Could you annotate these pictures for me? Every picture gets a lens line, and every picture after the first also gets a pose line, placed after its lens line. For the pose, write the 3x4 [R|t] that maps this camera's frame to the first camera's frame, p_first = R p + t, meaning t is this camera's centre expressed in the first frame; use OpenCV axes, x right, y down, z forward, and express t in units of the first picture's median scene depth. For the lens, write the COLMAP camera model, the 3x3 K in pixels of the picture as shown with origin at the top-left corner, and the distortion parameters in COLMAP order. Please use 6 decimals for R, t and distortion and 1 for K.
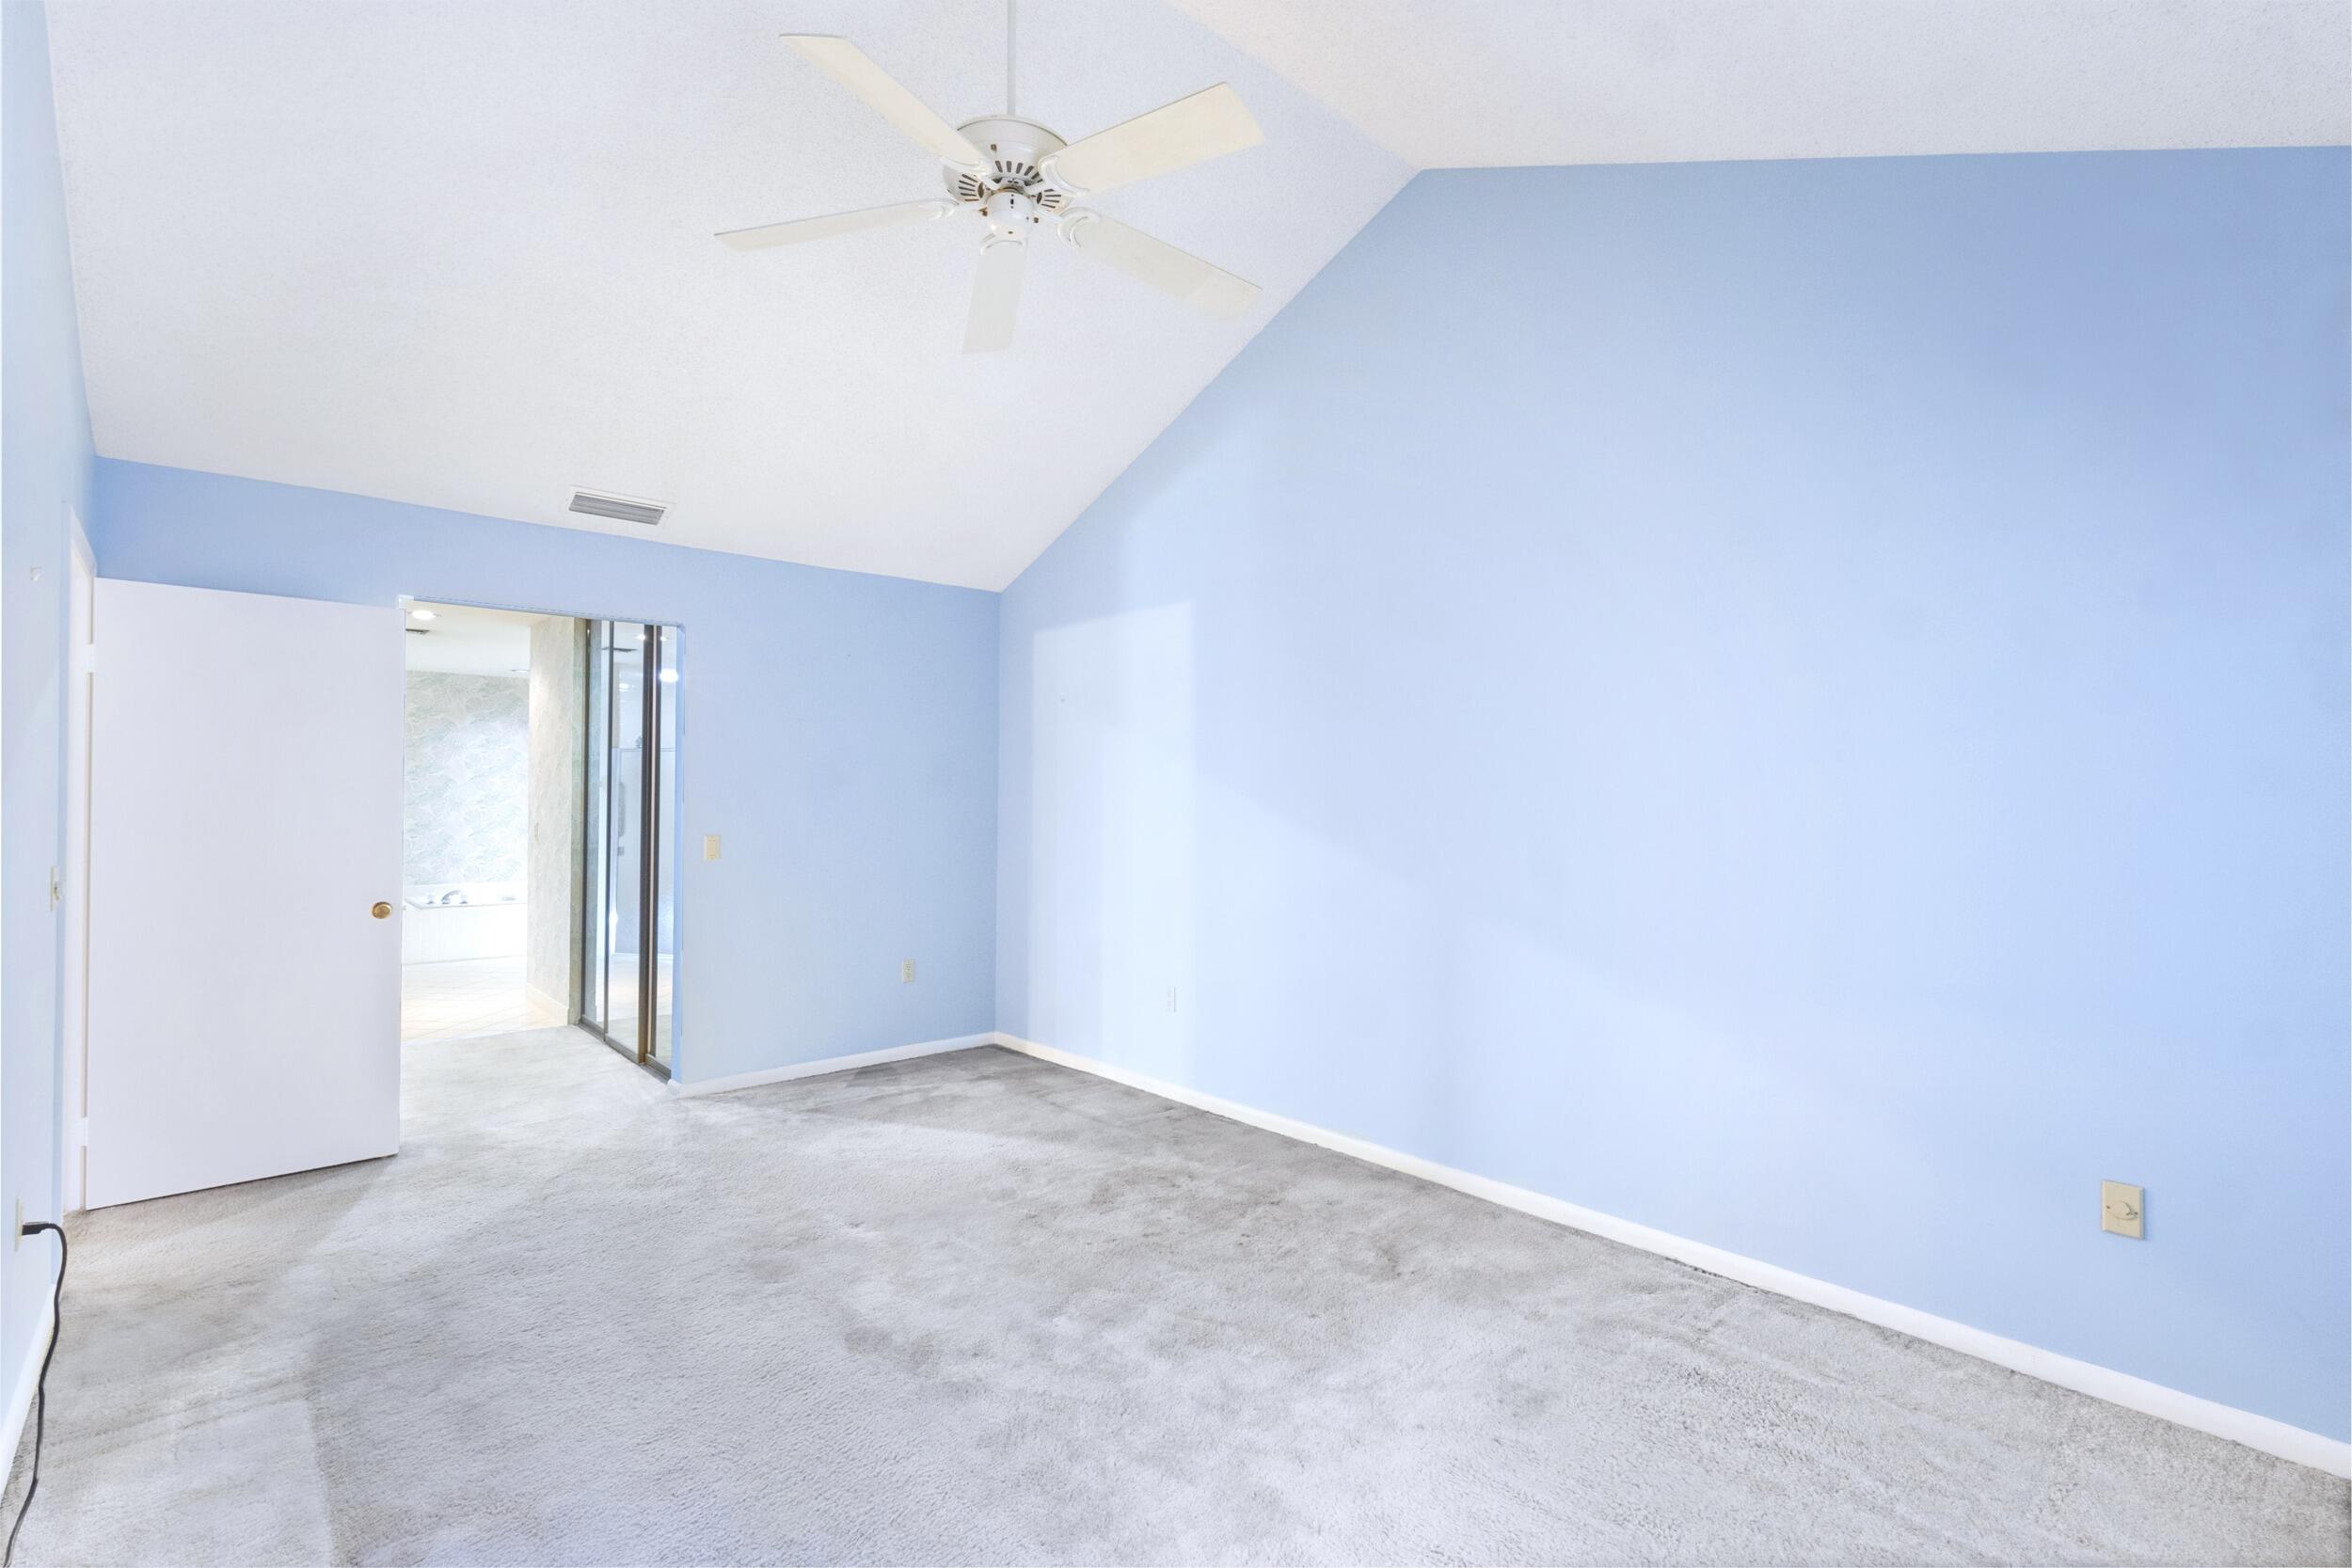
lens RADIAL K [[1081.5, 0, 1176.0], [0, 1081.5, 784.0], [0, 0, 1]] dist [-0.000120, -0.000001]
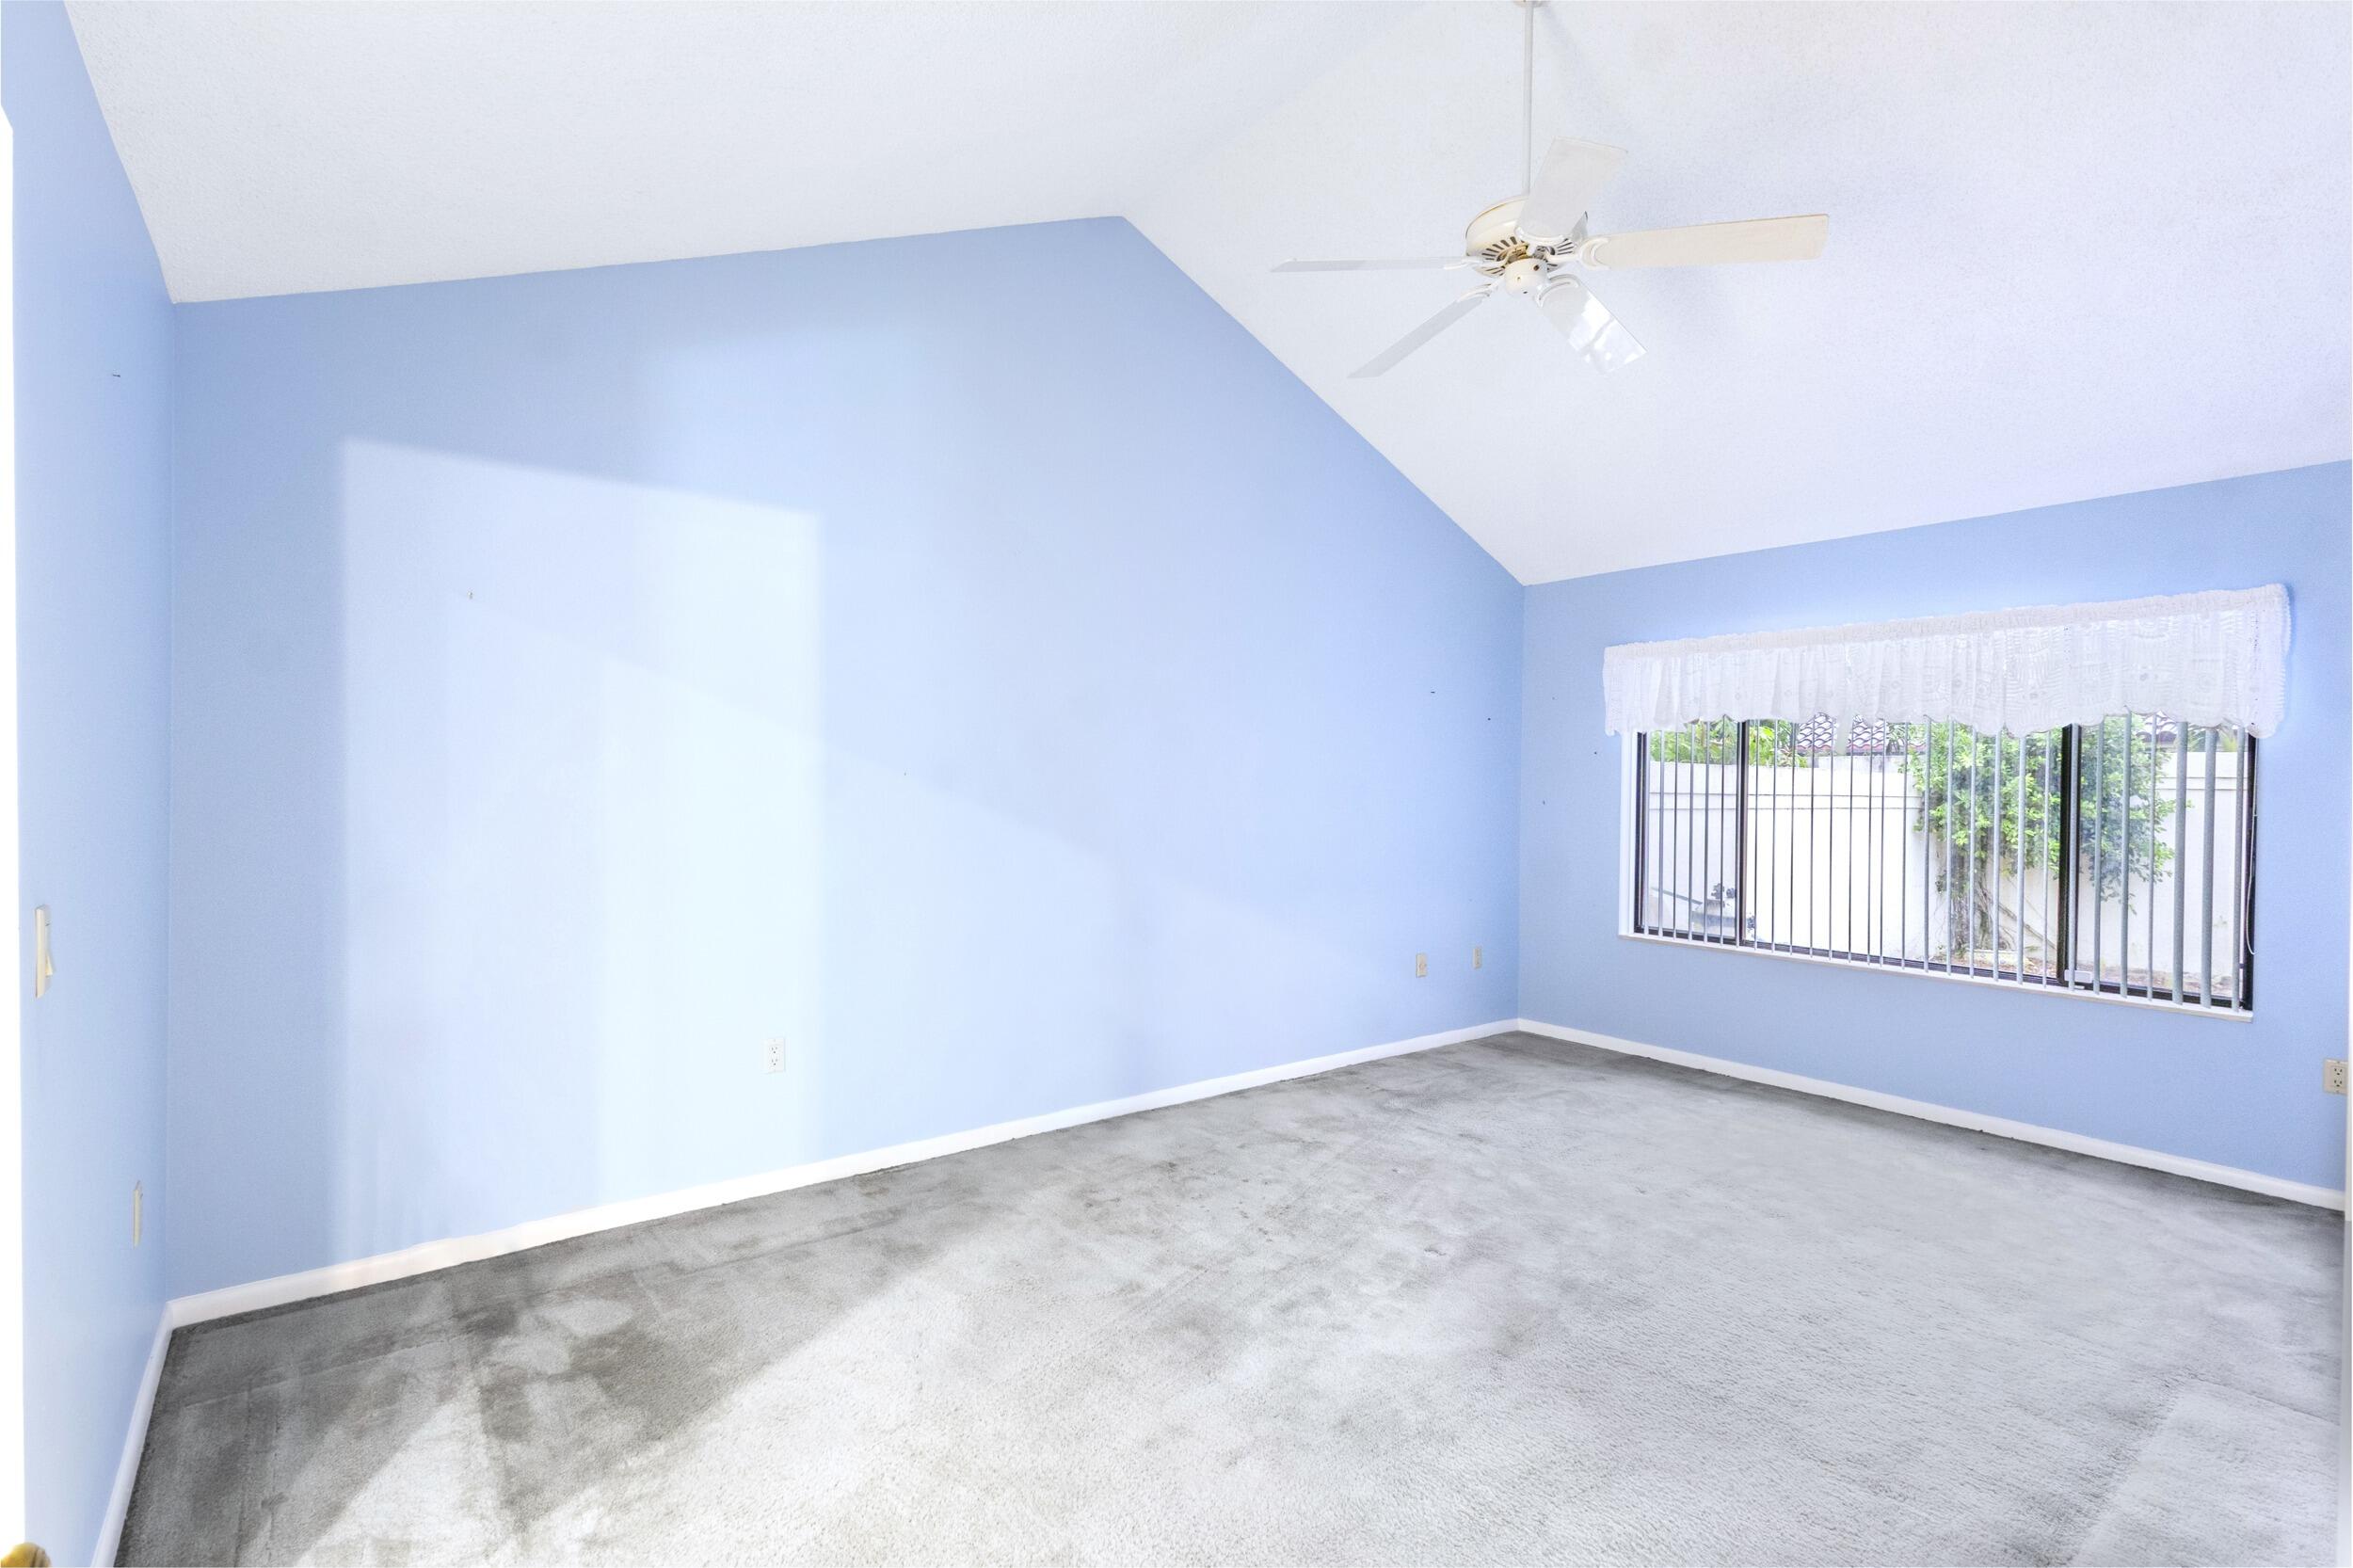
lens RADIAL K [[1082.1, 0, 1176.5], [0, 1082.1, 784.0], [0, 0, 1]] dist [-0.000120, -0.000001]
pose [[0.076103, -0.006873, 0.997076, -0.821020], [-0.017655, 0.999810, 0.008239, 0.009969], [-0.996944, -0.018230, 0.075967, 0.800463]]
